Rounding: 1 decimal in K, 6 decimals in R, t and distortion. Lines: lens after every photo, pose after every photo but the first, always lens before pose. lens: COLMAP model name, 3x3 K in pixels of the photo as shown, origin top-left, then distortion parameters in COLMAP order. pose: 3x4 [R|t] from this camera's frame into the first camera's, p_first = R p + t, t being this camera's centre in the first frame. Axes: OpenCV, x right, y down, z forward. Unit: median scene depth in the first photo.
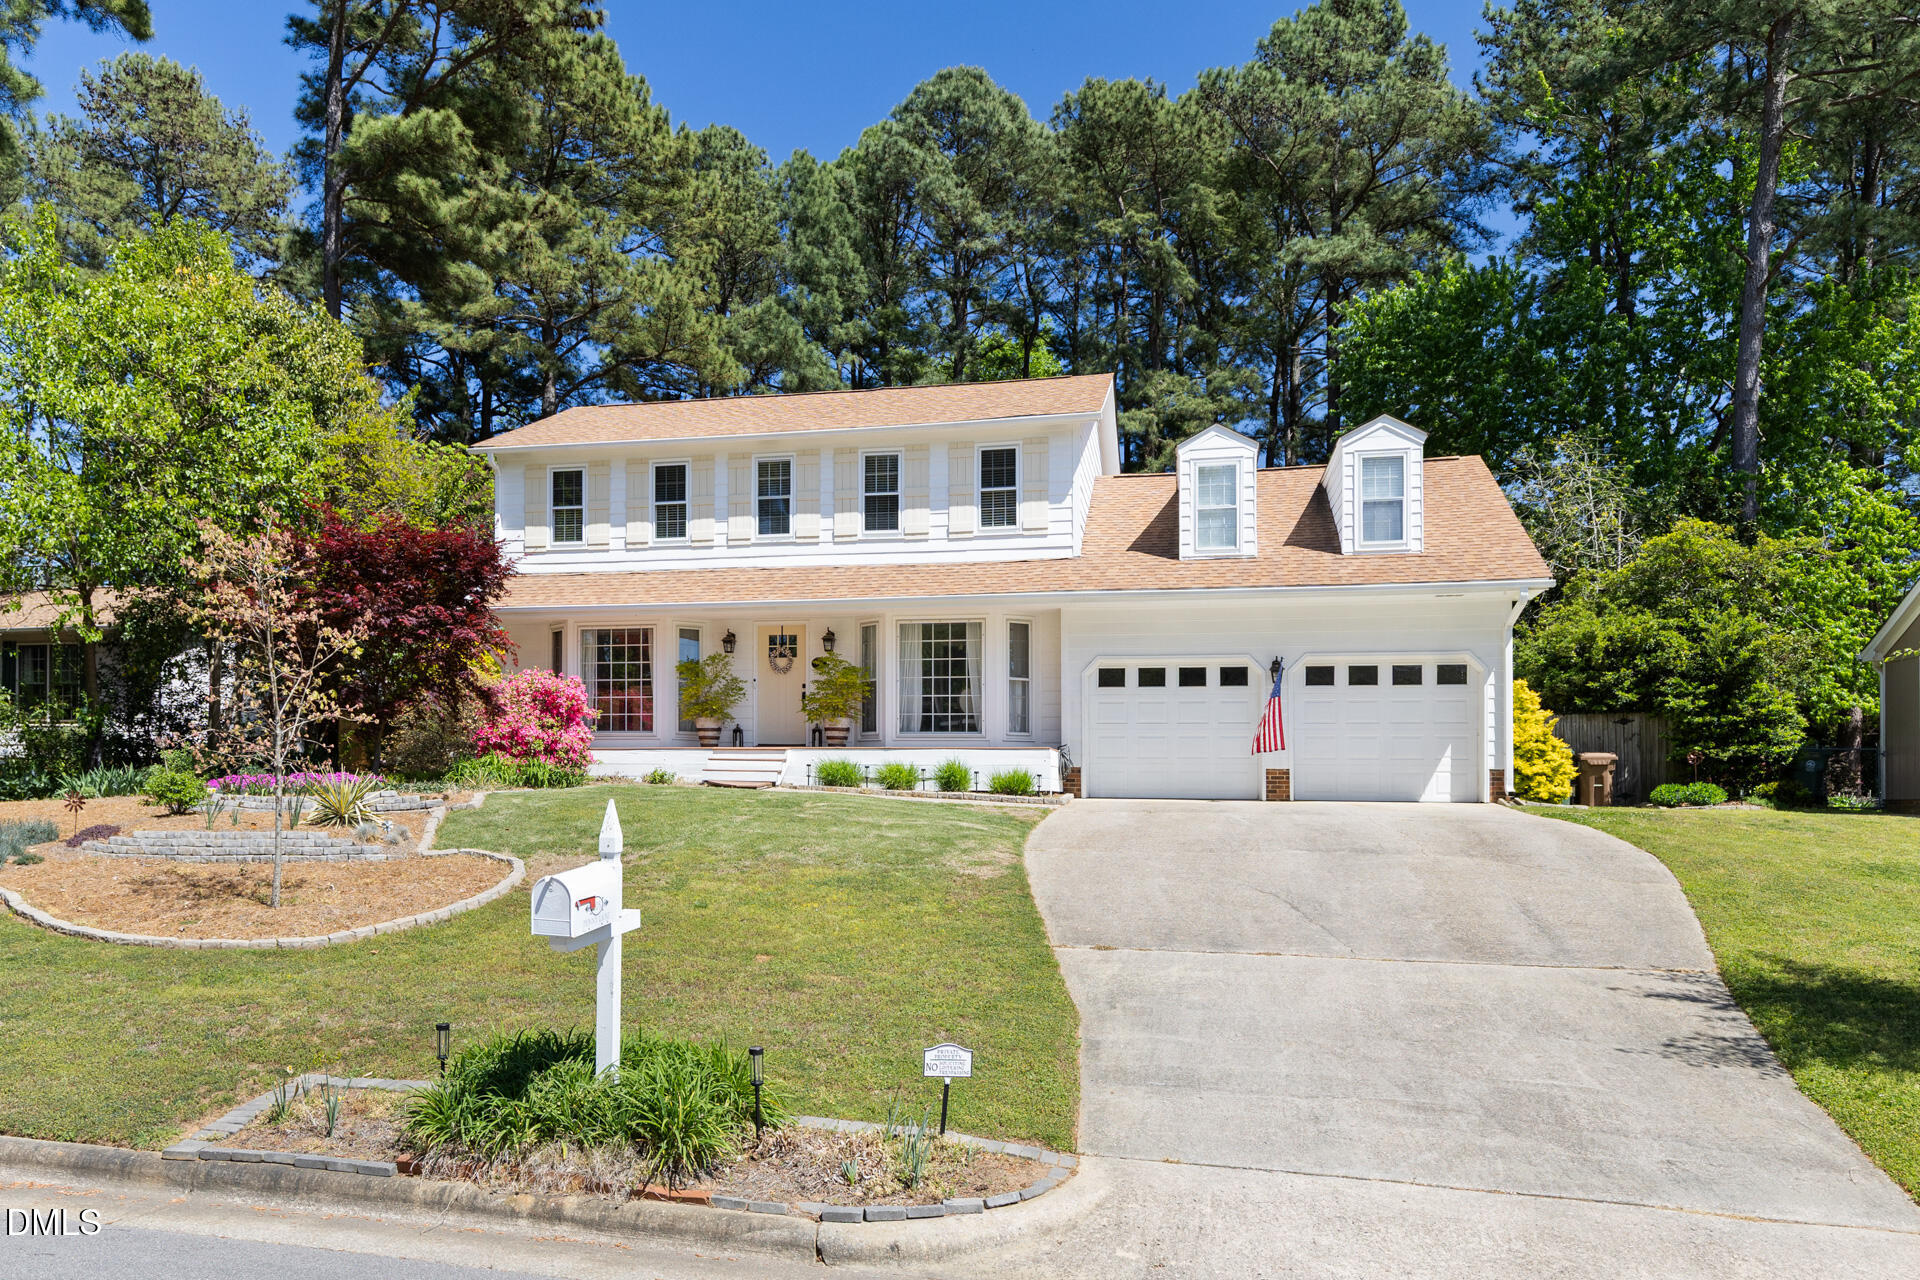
lens RADIAL K [[1162.5, 0, 900.5], [0, 1162.5, 686.9], [0, 0, 1]] dist [0.007284, -0.000264]
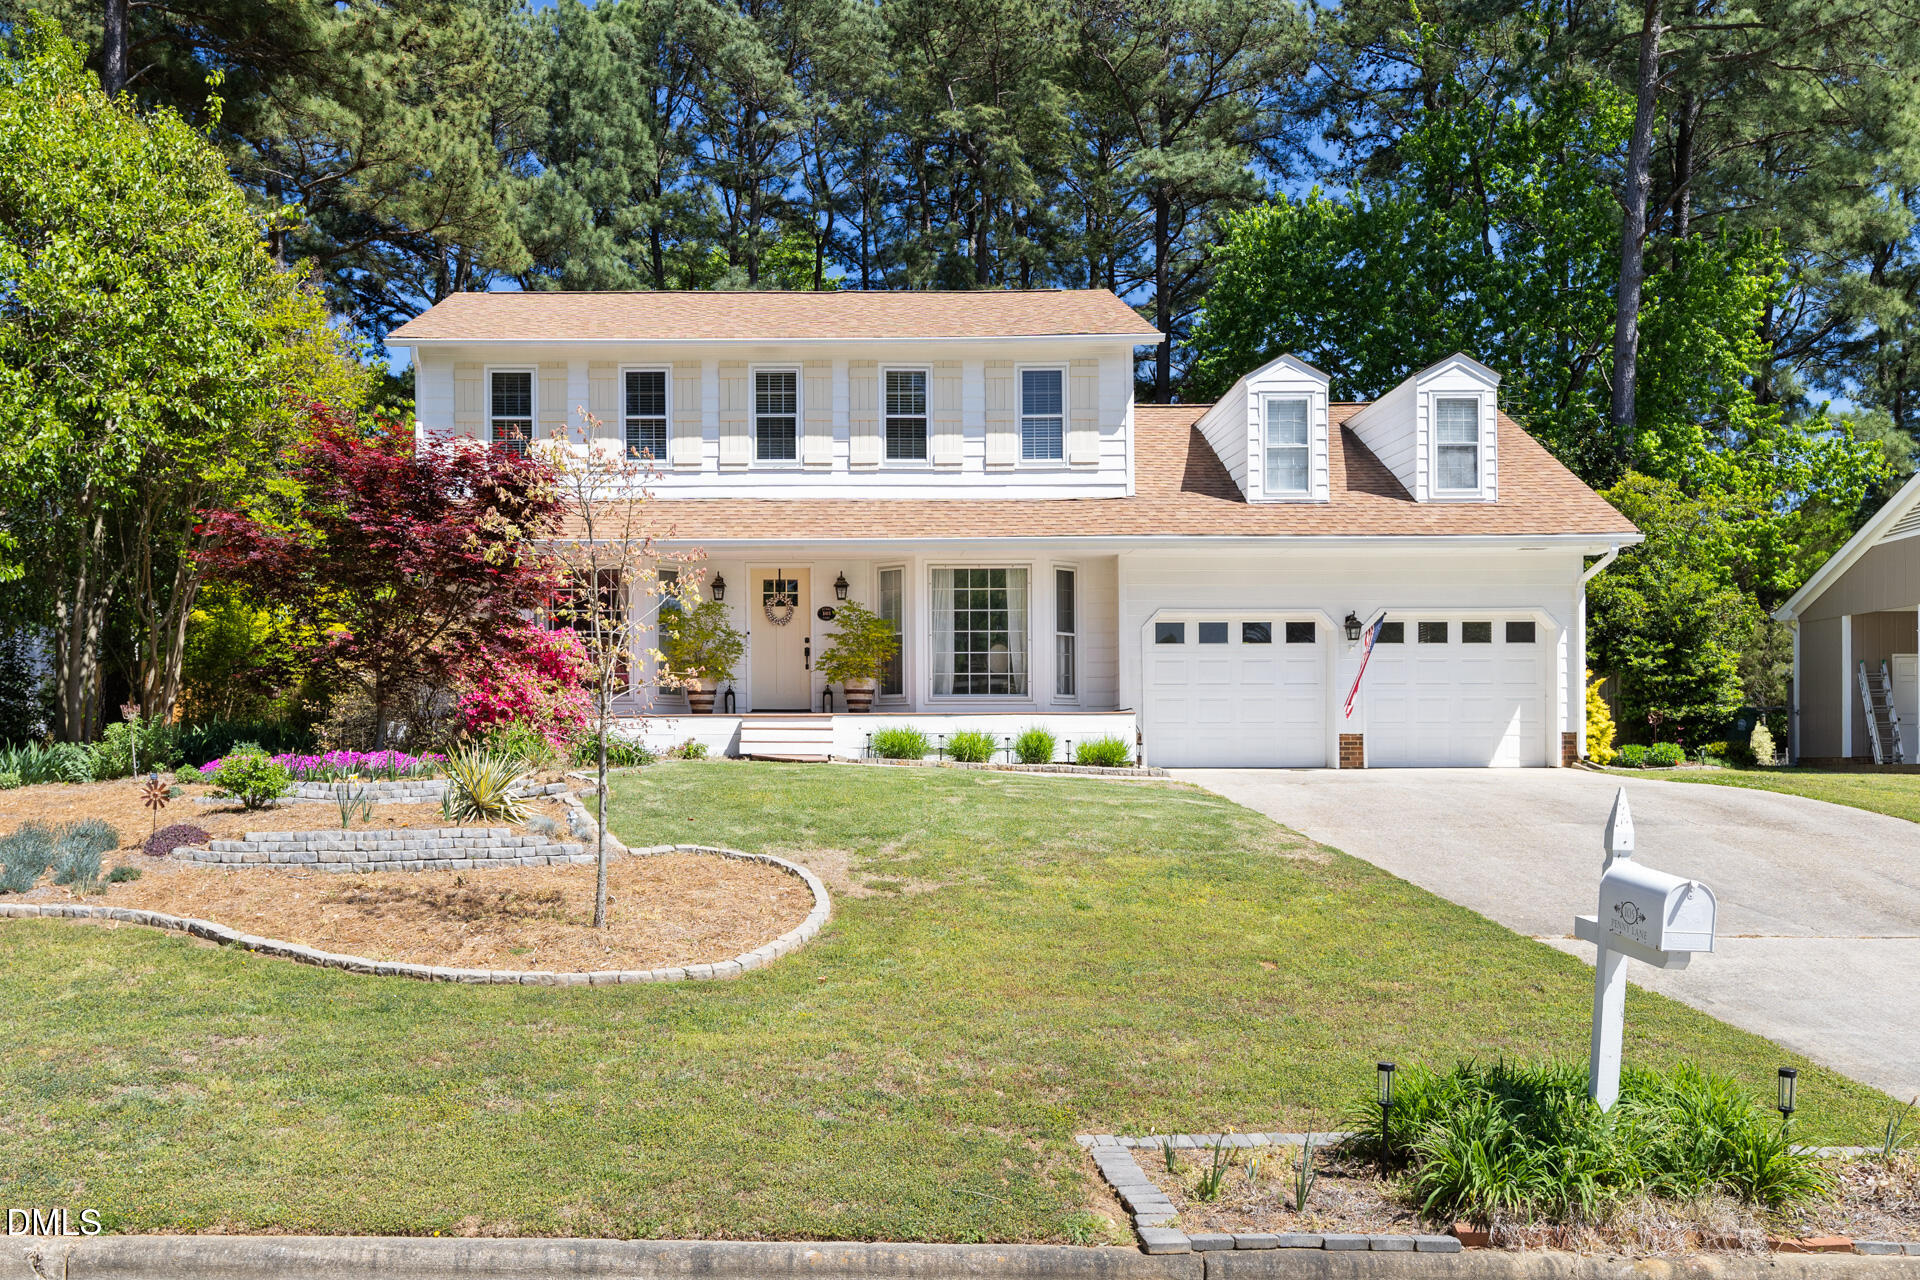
lens RADIAL K [[1336.2, 0, 959.1], [0, 1336.2, 651.3], [0, 0, 1]] dist [0.007546, -0.008527]
pose [[0.978875, 0.003826, 0.204423, -0.177492], [-0.005535, 0.999954, 0.007791, -0.001112], [-0.204383, -0.008758, 0.978852, 0.028842]]
